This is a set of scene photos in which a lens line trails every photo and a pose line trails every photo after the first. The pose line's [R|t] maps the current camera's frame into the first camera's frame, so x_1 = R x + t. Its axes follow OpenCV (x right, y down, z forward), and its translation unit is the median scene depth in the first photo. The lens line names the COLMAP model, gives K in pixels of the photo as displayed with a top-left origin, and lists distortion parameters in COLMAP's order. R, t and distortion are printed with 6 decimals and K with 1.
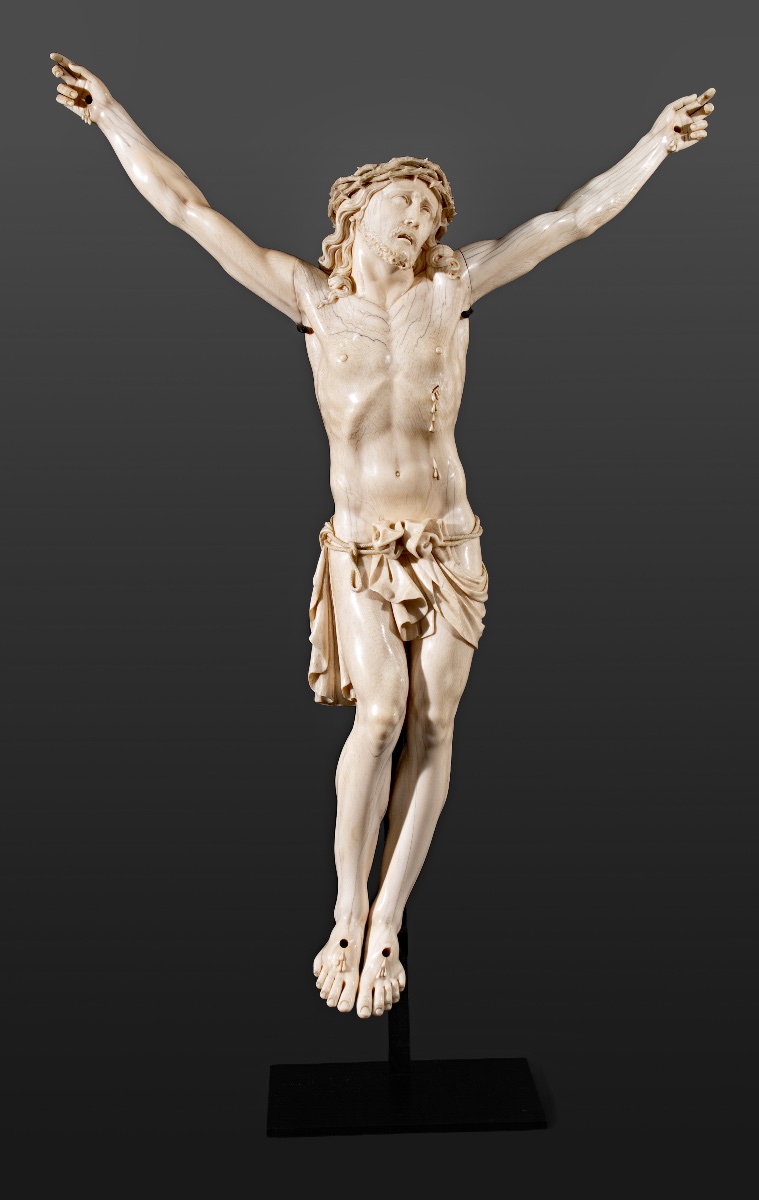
lens RADIAL K [[3009.6, 0, 377.4], [0, 3009.6, 598.3], [0, 0, 1]] dist [-0.169109, 0.000000]
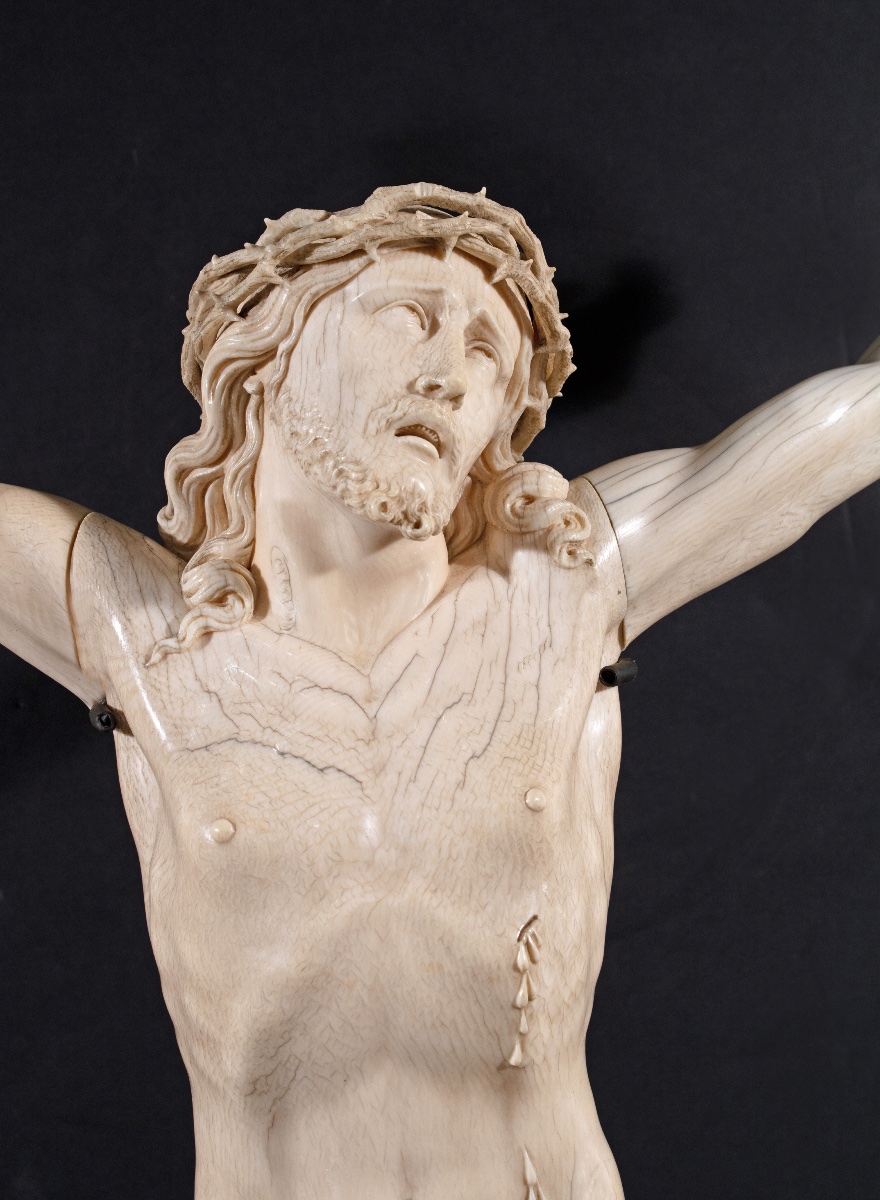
lens RADIAL K [[2519.7, 0, 430.7], [0, 2519.7, 549.5], [0, 0, 1]] dist [0.030917, 0.000000]
pose [[0.999744, -0.015879, 0.016137, 0.005887], [0.017791, 0.991841, -0.126235, -0.074706], [-0.014001, 0.126490, 0.991869, 0.735655]]
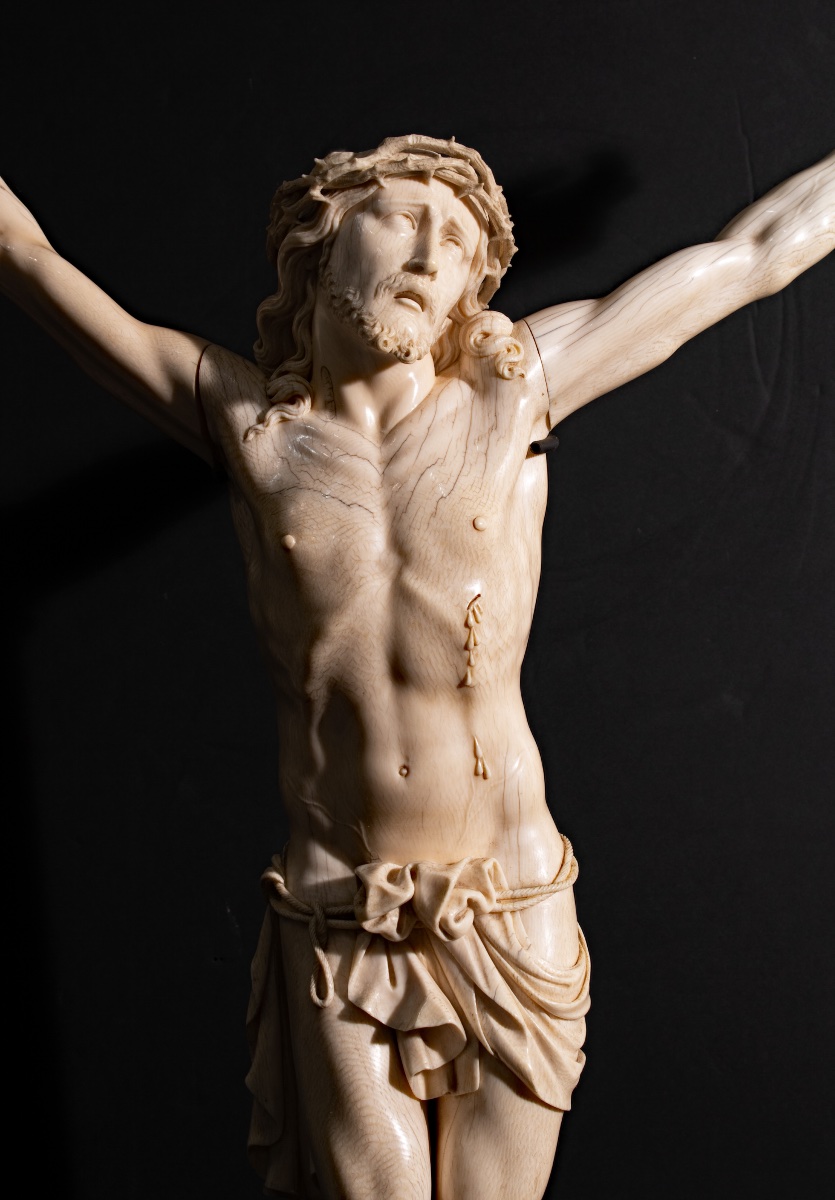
lens RADIAL K [[2473.9, 0, 410.4], [0, 2473.9, 600.3], [0, 0, 1]] dist [-0.004102, 0.000000]
pose [[0.997466, -0.013575, -0.069836, 0.036894], [0.012534, 0.999804, -0.015324, -0.063015], [0.070030, 0.014410, 0.997441, 0.586059]]
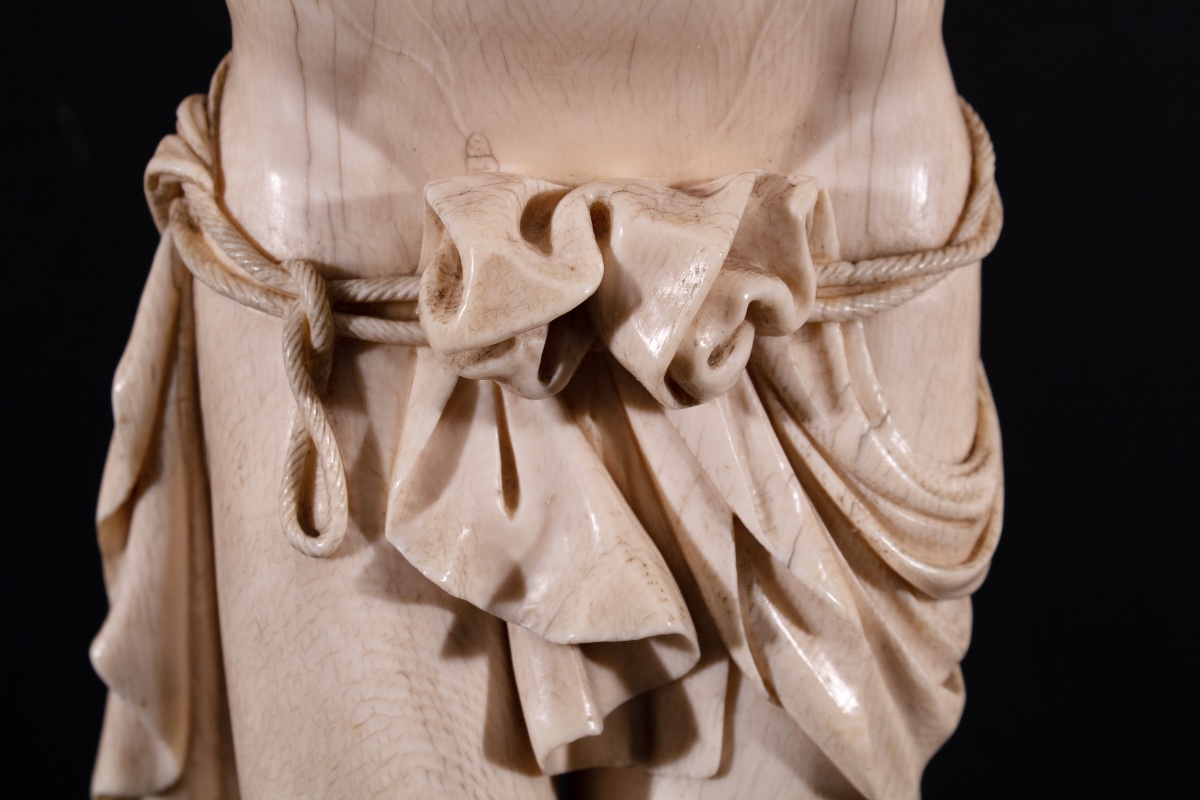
lens RADIAL K [[2428.6, 0, 593.5], [0, 2428.6, 404.2], [0, 0, 1]] dist [0.058648, 0.000000]
pose [[0.996282, 0.054340, 0.066850, -0.000682], [-0.071981, 0.951414, 0.299382, -0.055678], [-0.047334, -0.303081, 0.951789, 0.857941]]
